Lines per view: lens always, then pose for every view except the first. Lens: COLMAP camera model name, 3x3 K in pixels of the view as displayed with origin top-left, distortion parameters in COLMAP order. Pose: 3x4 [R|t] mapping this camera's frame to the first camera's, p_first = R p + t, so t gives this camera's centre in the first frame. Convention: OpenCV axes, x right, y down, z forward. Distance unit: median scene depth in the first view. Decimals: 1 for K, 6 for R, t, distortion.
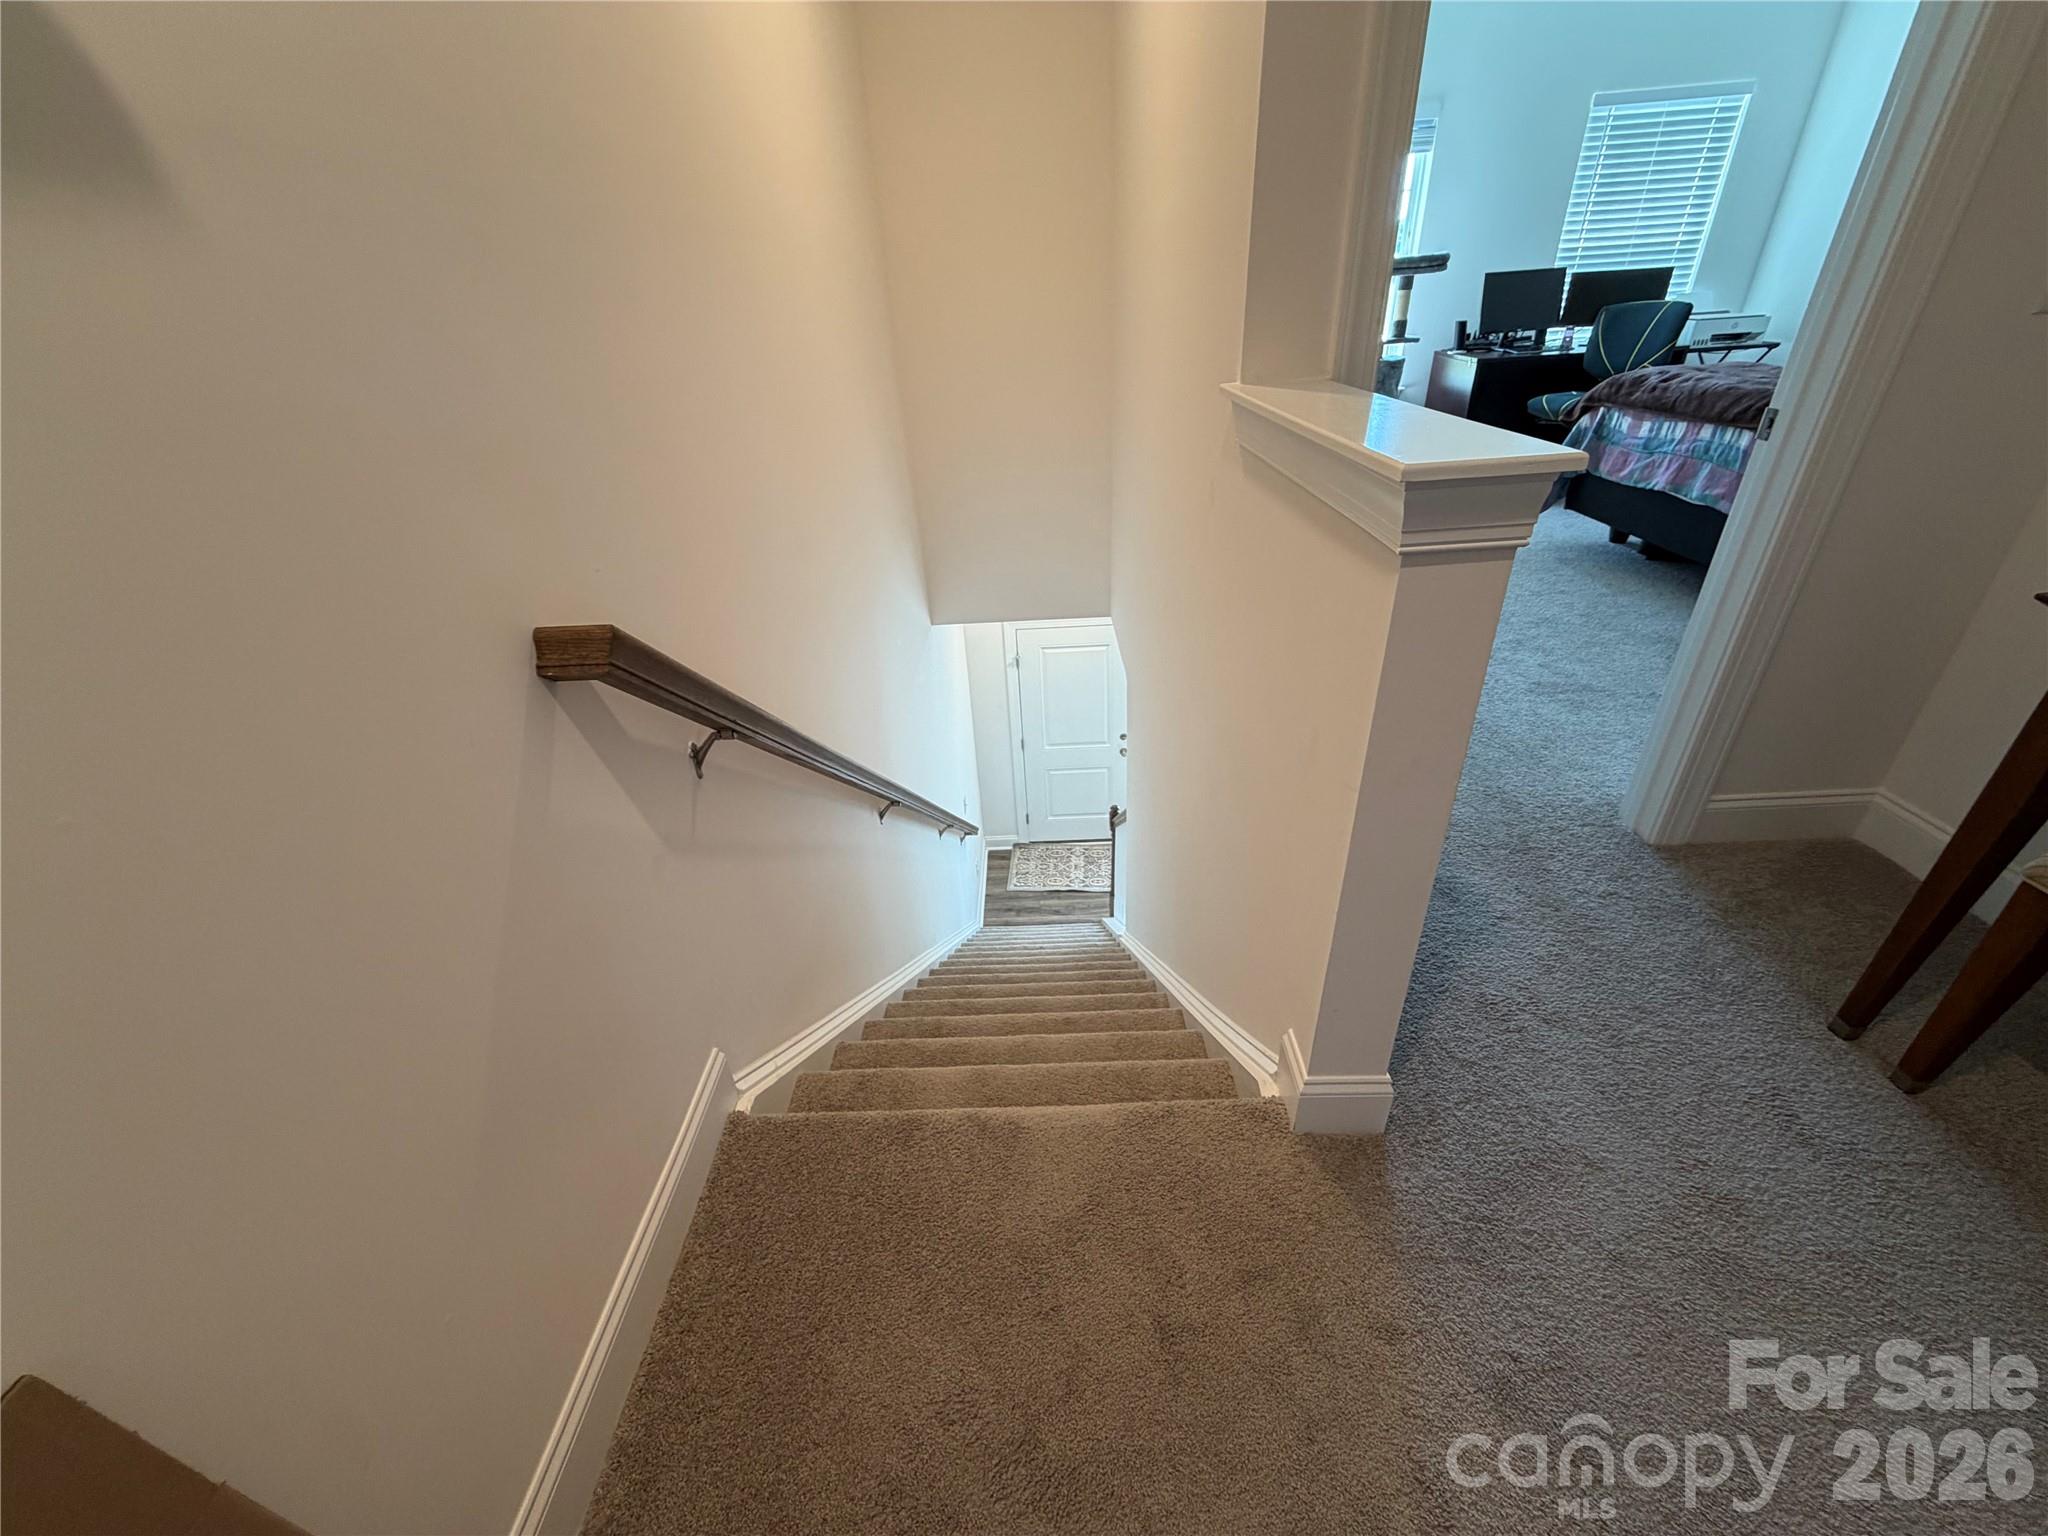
lens RADIAL K [[817.7, 0, 1018.0], [0, 817.7, 766.7], [0, 0, 1]] dist [-0.000949, -0.000177]
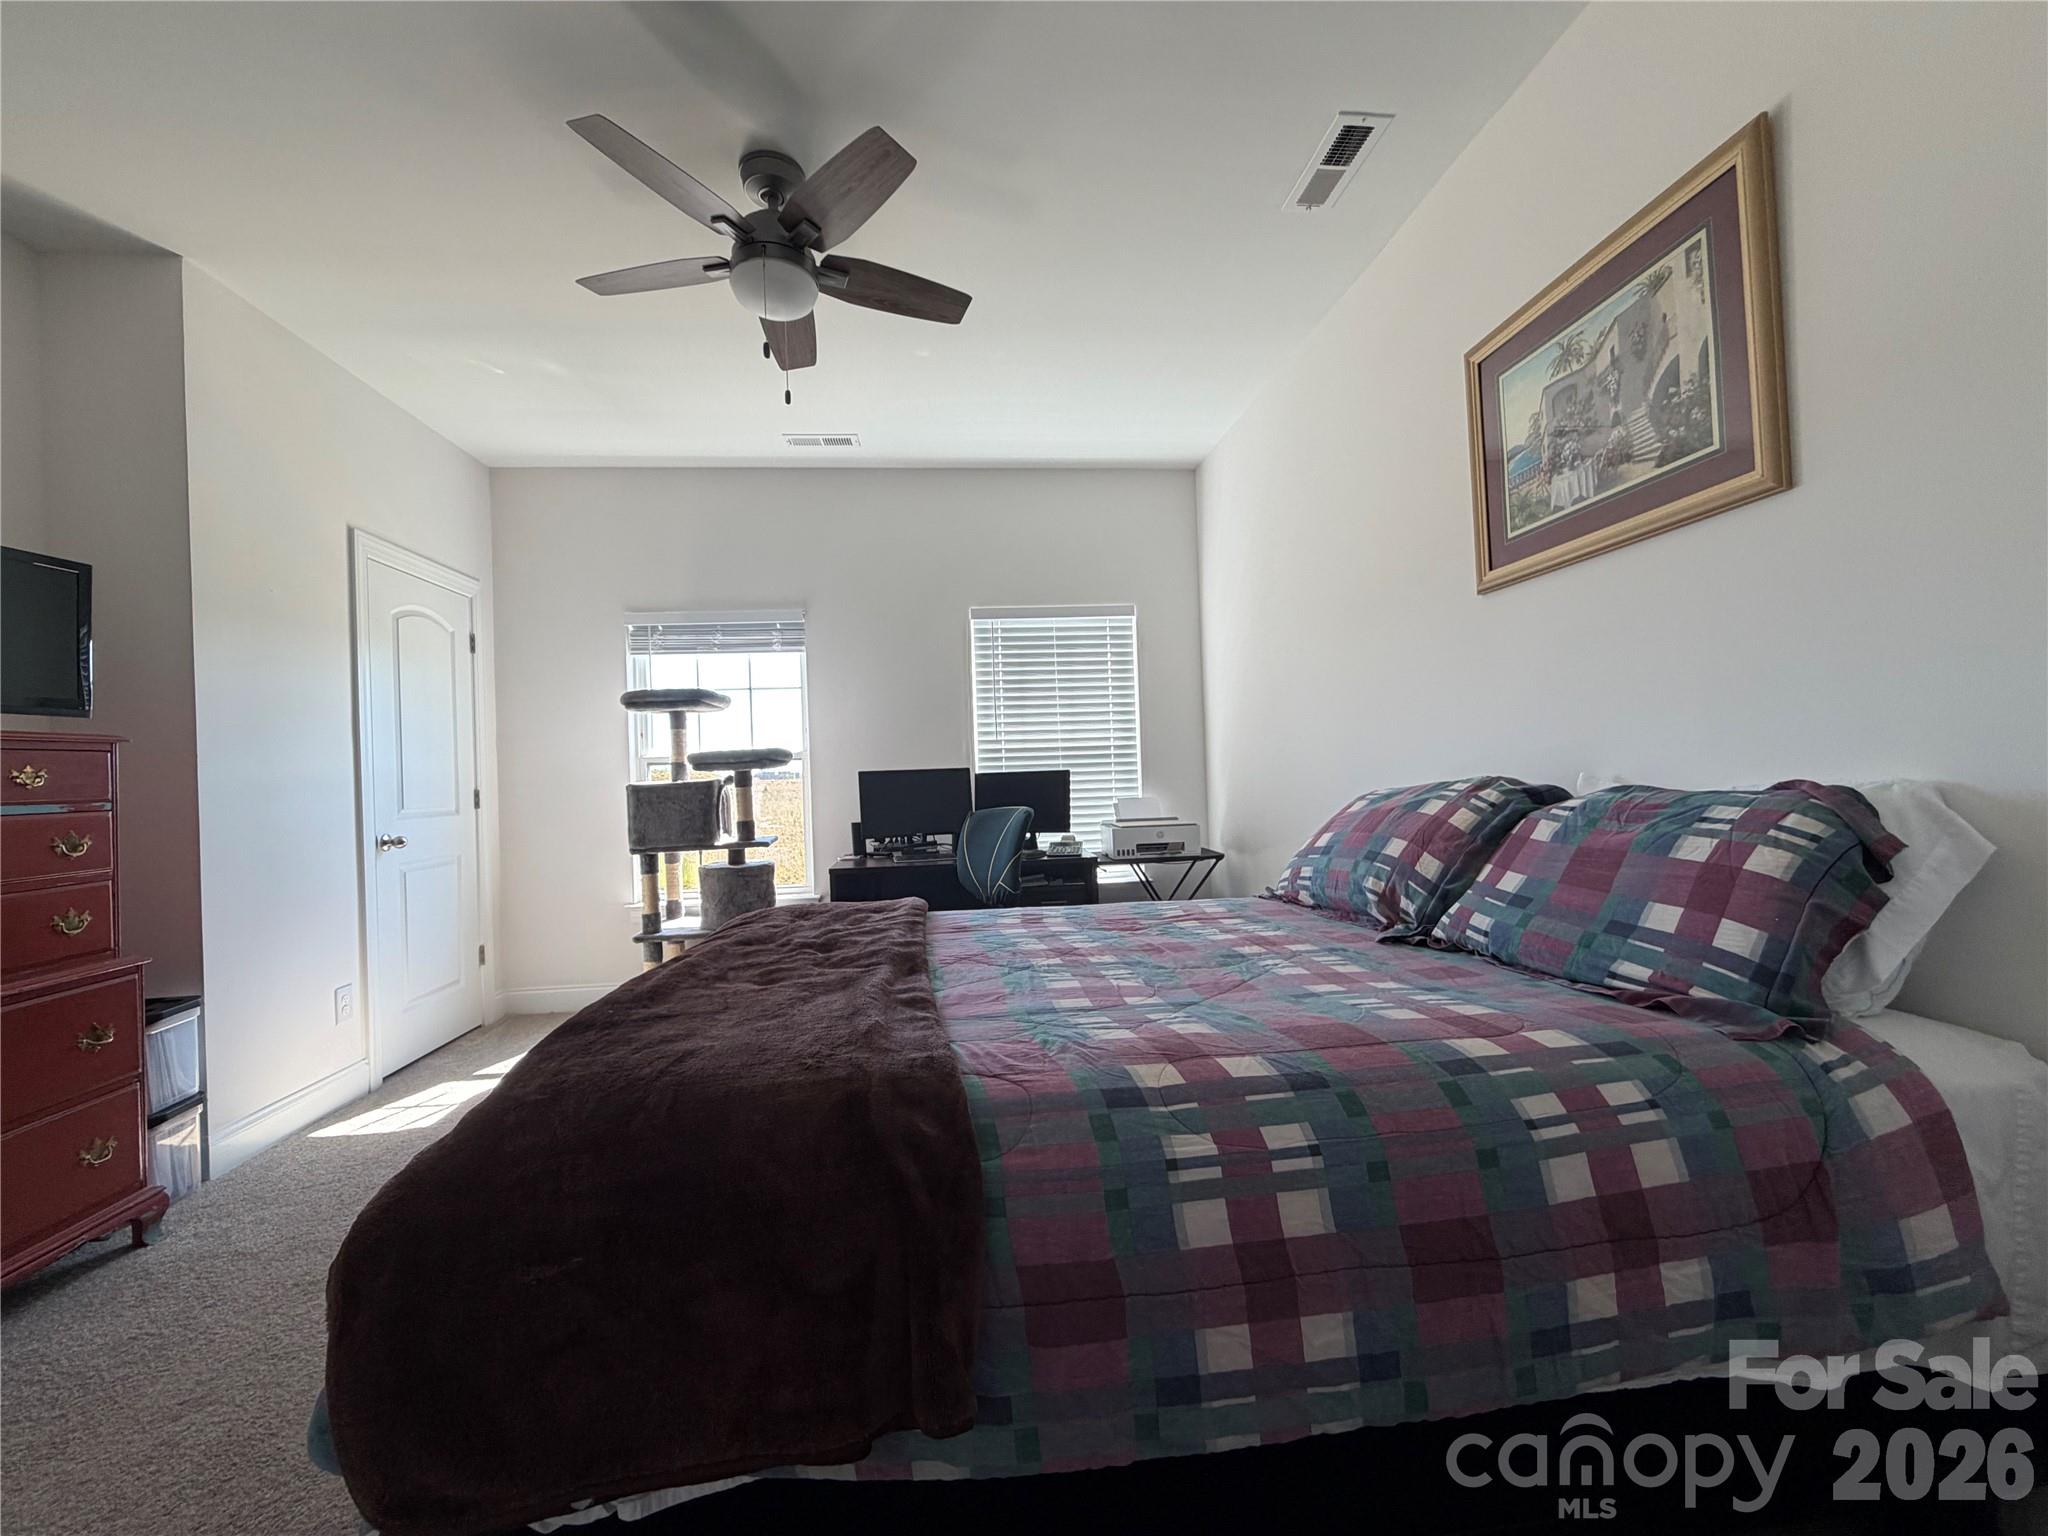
lens RADIAL K [[817.7, 0, 1018.0], [0, 817.7, 766.7], [0, 0, 1]] dist [-0.000949, -0.000177]
pose [[0.993824, 0.026162, 0.107840, 0.710905], [0.033255, 0.856926, -0.514365, -0.202475], [-0.105867, 0.514775, 0.850764, 0.316332]]
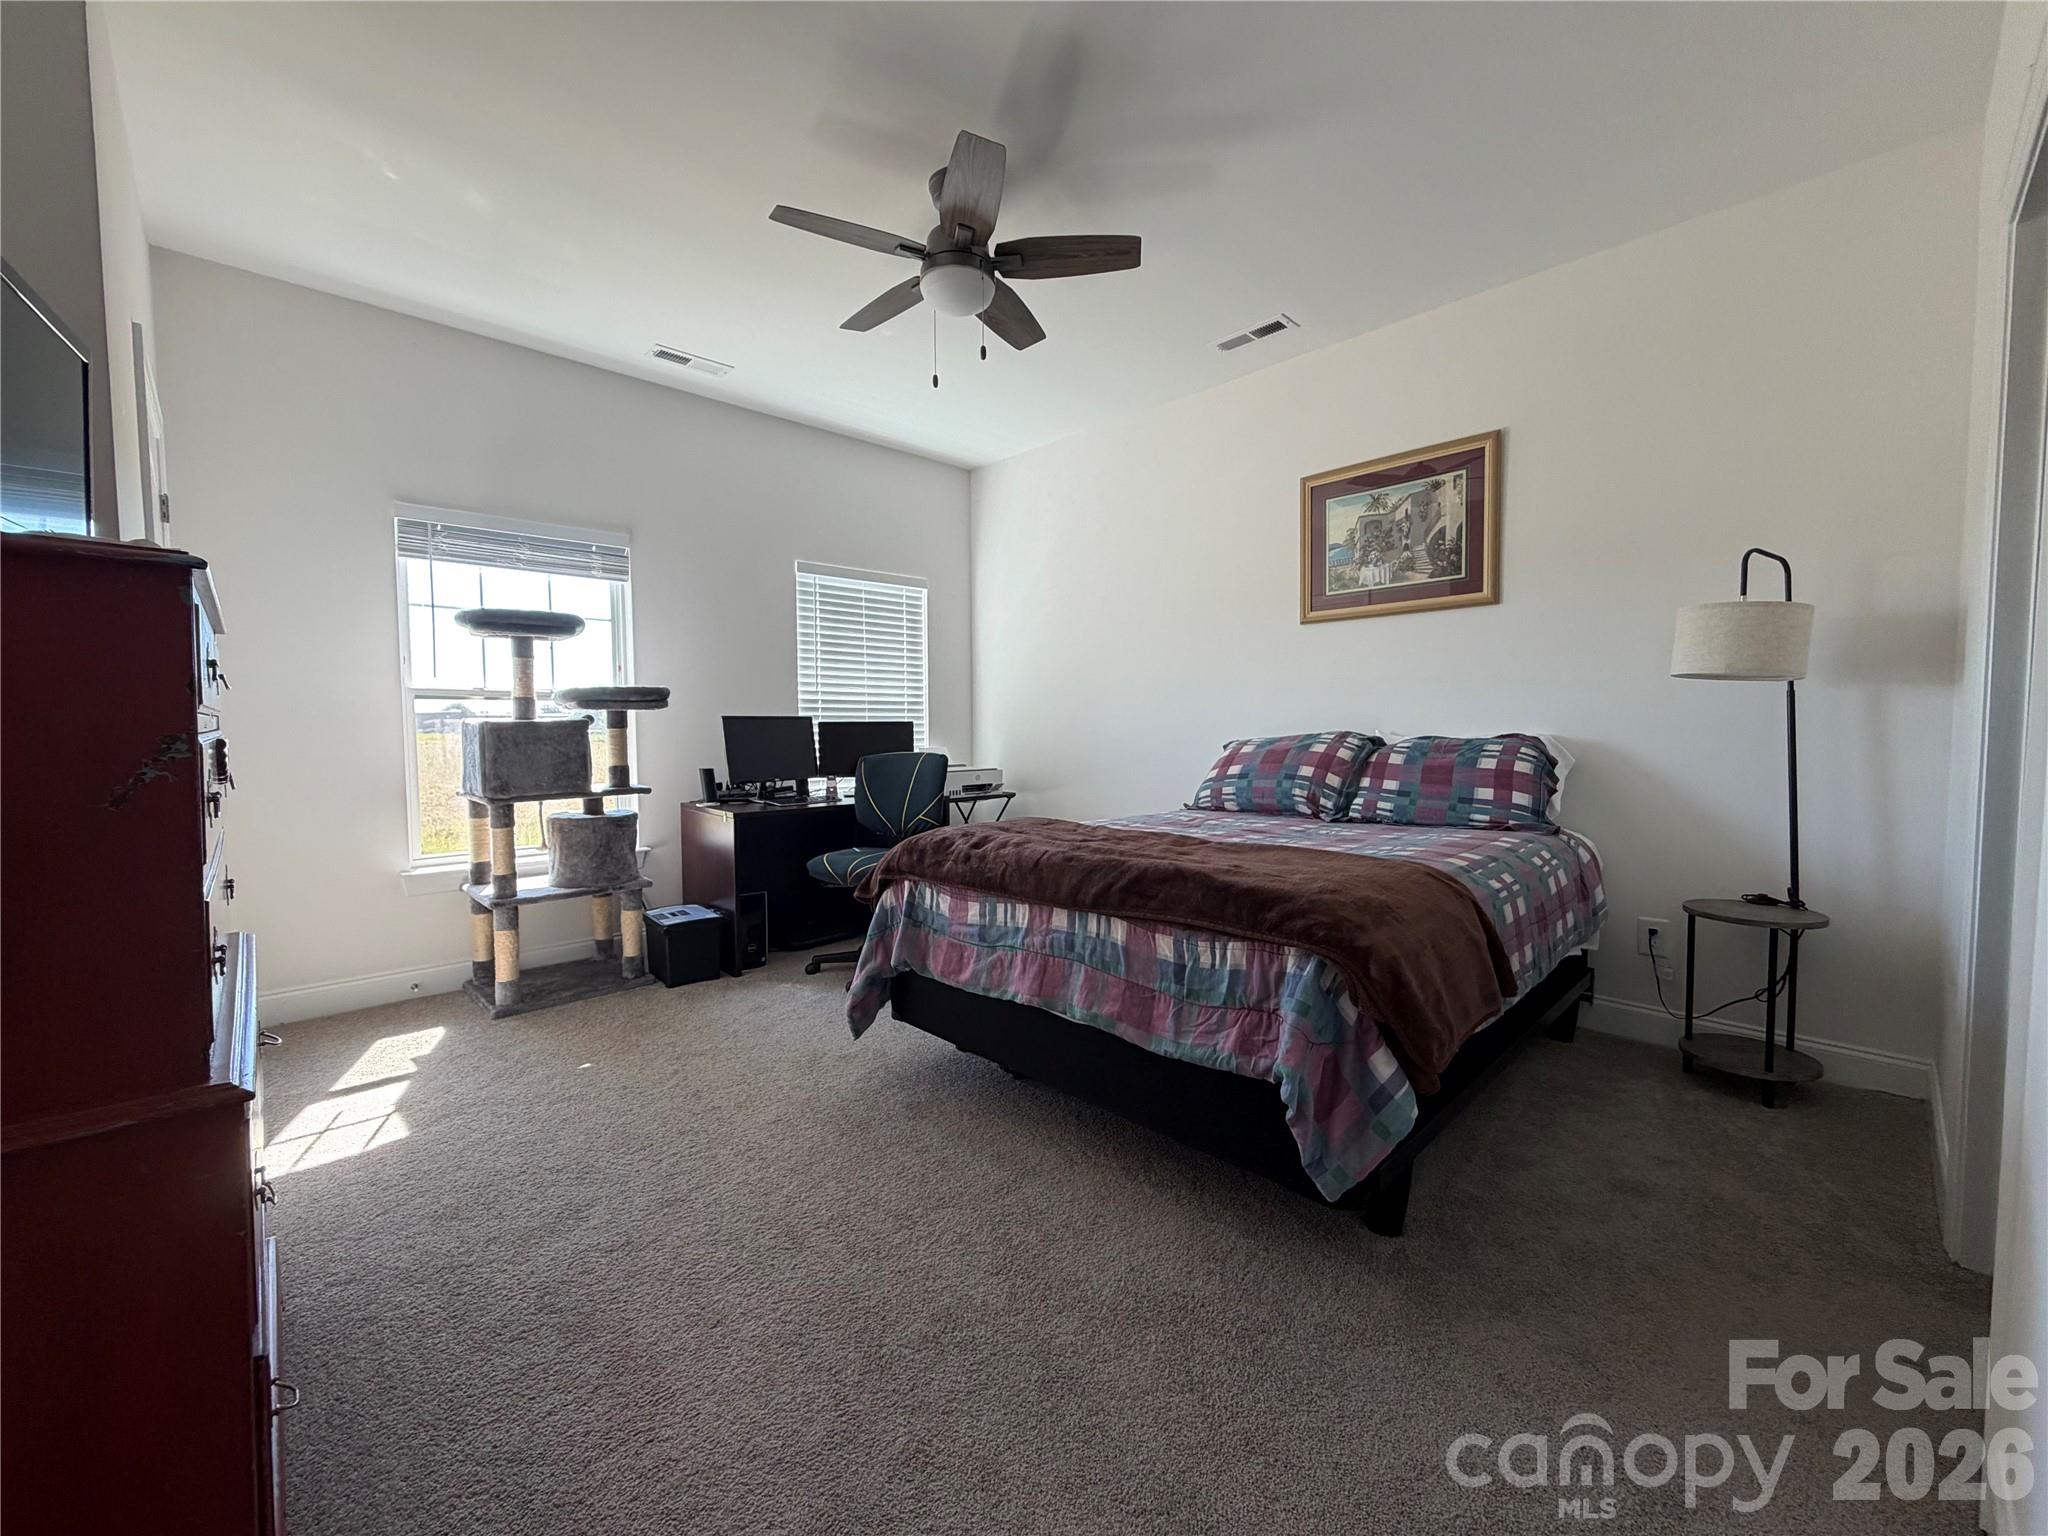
lens RADIAL K [[817.7, 0, 1018.0], [0, 817.7, 766.7], [0, 0, 1]] dist [-0.000949, -0.000177]
pose [[0.715903, 0.020448, 0.697901, 0.245833], [0.319090, 0.879494, -0.353089, -0.206187], [-0.621020, 0.475470, 0.623107, 0.383072]]
